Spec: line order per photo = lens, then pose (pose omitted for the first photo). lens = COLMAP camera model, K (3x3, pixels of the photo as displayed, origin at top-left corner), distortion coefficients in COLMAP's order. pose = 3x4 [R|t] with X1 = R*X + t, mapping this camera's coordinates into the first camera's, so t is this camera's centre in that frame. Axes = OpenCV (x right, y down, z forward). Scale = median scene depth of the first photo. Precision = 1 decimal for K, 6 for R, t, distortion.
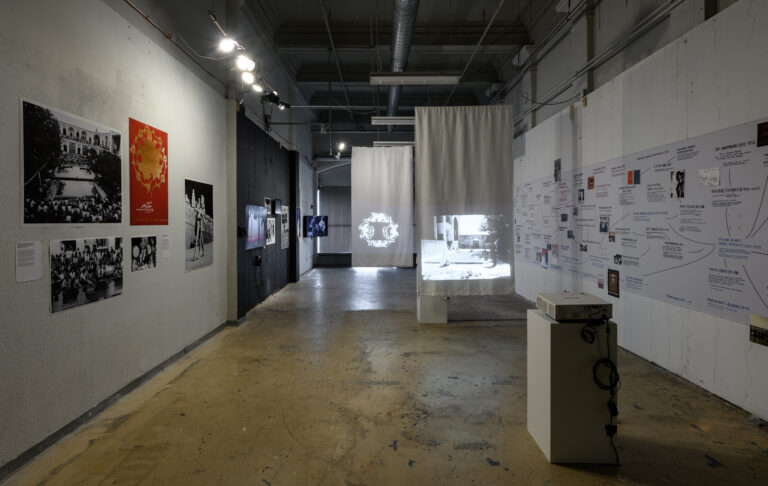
lens RADIAL K [[409.0, 0, 372.2], [0, 409.0, 222.5], [0, 0, 1]] dist [-0.003800, 0.001343]
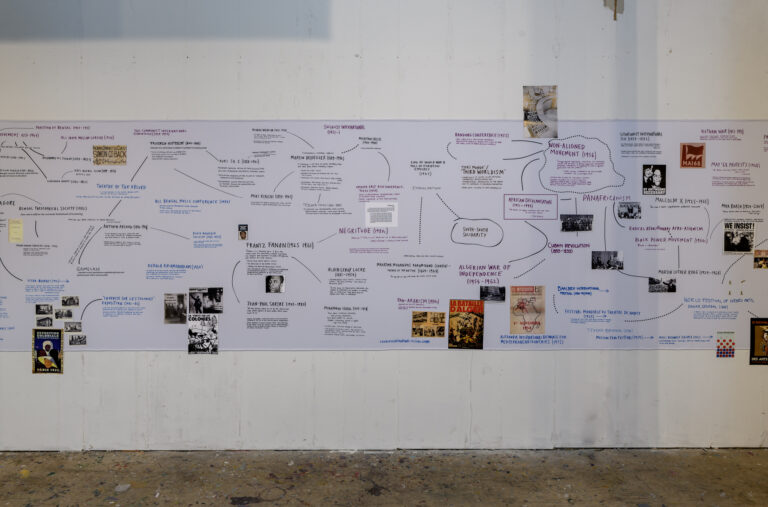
lens RADIAL K [[505.6, 0, 384.9], [0, 505.6, 251.7], [0, 0, 1]] dist [-0.001890, 0.001246]
pose [[-0.018888, -0.009596, 0.999776, -0.110977], [0.001537, 0.999952, 0.009626, 0.020753], [-0.999820, 0.001718, -0.018872, 1.833219]]
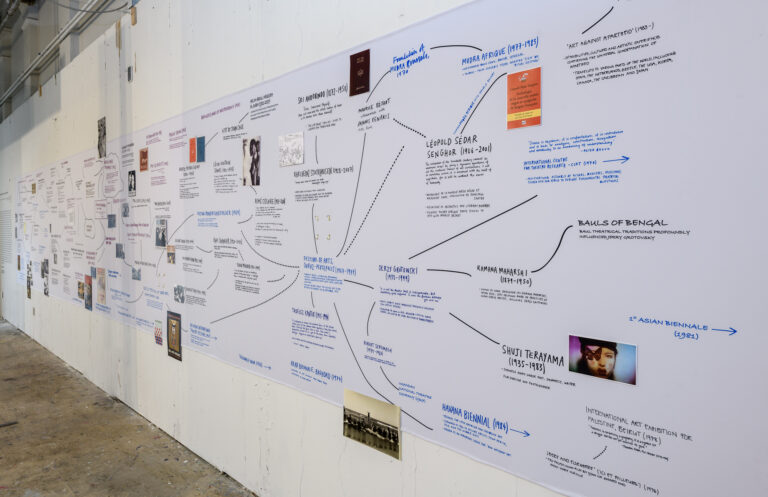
lens RADIAL K [[515.6, 0, 387.3], [0, 515.6, 234.2], [0, 0, 1]] dist [-0.003522, 0.001167]
pose [[0.700213, -0.014837, 0.713779, 0.341418], [0.006644, 0.999876, 0.014267, -0.001995], [-0.713903, -0.005247, 0.700225, 0.337197]]
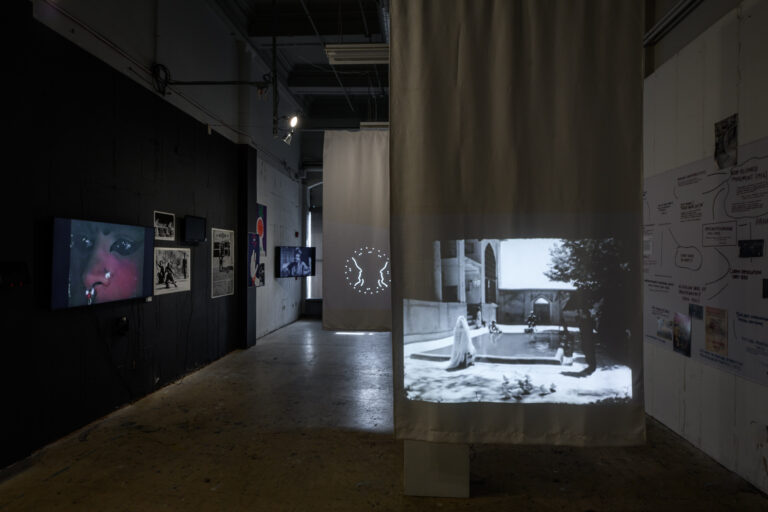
lens RADIAL K [[440.9, 0, 386.1], [0, 440.9, 256.7], [0, 0, 1]] dist [0.010606, -0.002621]
pose [[0.998212, 0.008030, -0.059234, 0.176419], [-0.008141, 0.999966, -0.001626, 0.000807], [0.059219, 0.002105, 0.998243, 0.774600]]
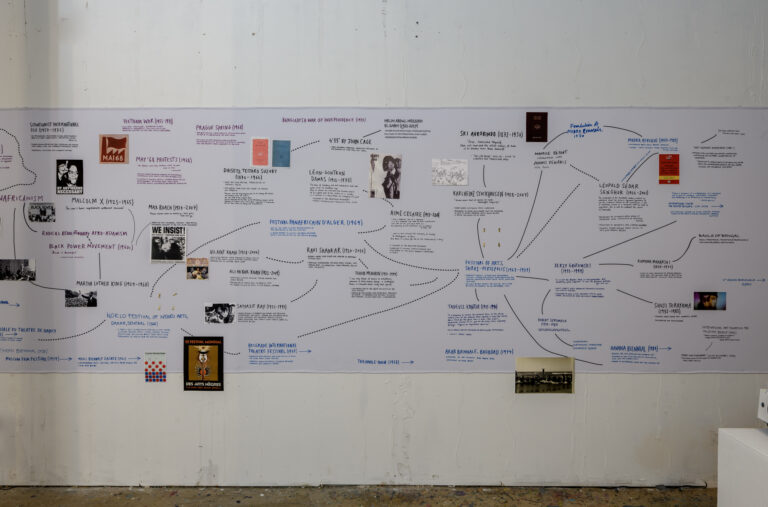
lens RADIAL K [[505.6, 0, 383.4], [0, 505.6, 250.7], [0, 0, 1]] dist [-0.001890, 0.001246]
pose [[-0.011580, -0.008303, 0.999898, -0.014682], [0.001477, 0.999964, 0.008321, 0.010912], [-0.999932, 0.001573, -0.011567, 0.943889]]
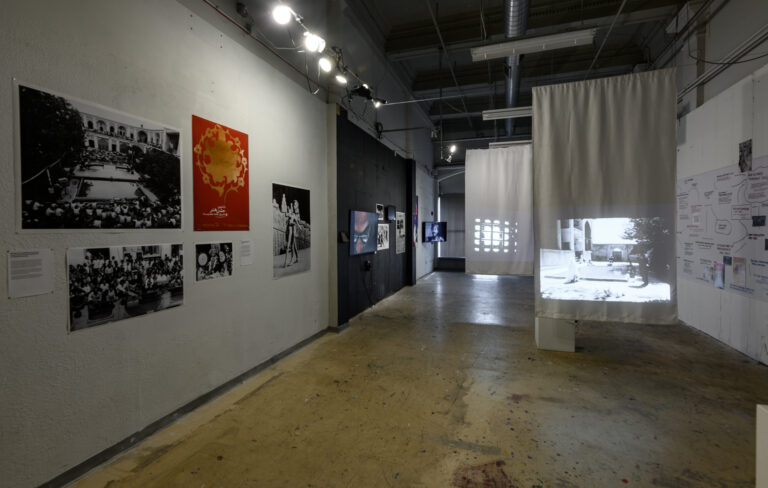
lens RADIAL K [[351.5, 0, 384.4], [0, 351.5, 233.0], [0, 0, 1]] dist [-0.002864, 0.001233]
pose [[0.950380, 0.003425, -0.311074, 0.057744], [0.000675, 0.999914, 0.013071, 0.000946], [0.311092, -0.012633, 0.950296, 0.319005]]
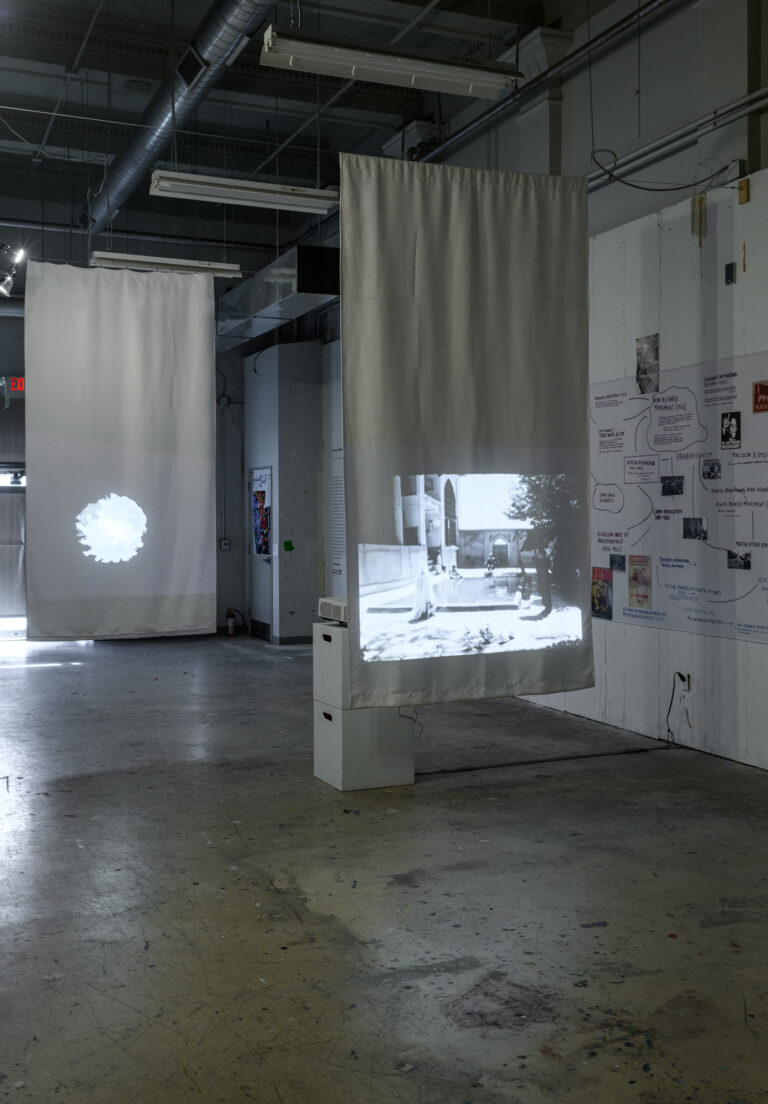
lens RADIAL K [[1165.7, 0, 376.7], [0, 1165.7, 512.7], [0, 0, 1]] dist [0.056397, 0.000000]
pose [[0.917460, -0.000370, 0.397828, -0.350767], [0.001365, 0.999997, -0.002218, 0.024161], [-0.397825, 0.002578, 0.917457, 0.131794]]
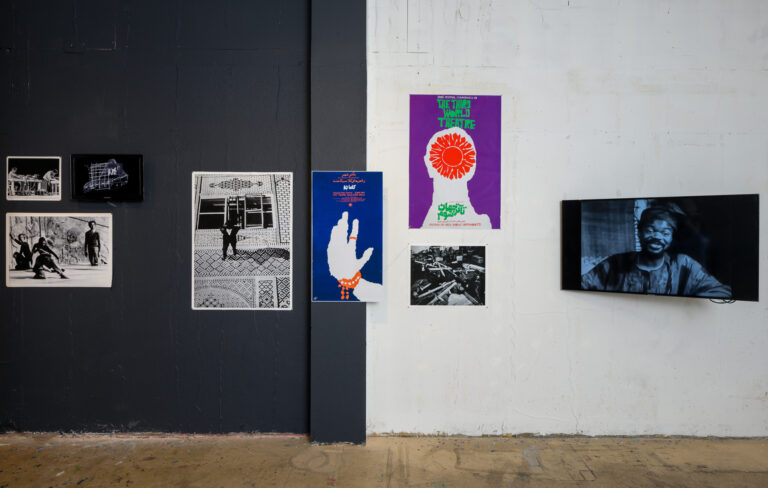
lens RADIAL K [[475.5, 0, 384.0], [0, 475.5, 242.9], [0, 0, 1]] dist [0.003107, 0.000679]
pose [[0.016078, 0.008971, -0.999830, 0.320751], [-0.006458, 0.999940, 0.008868, 0.019131], [0.999850, 0.006314, 0.016135, 2.515810]]
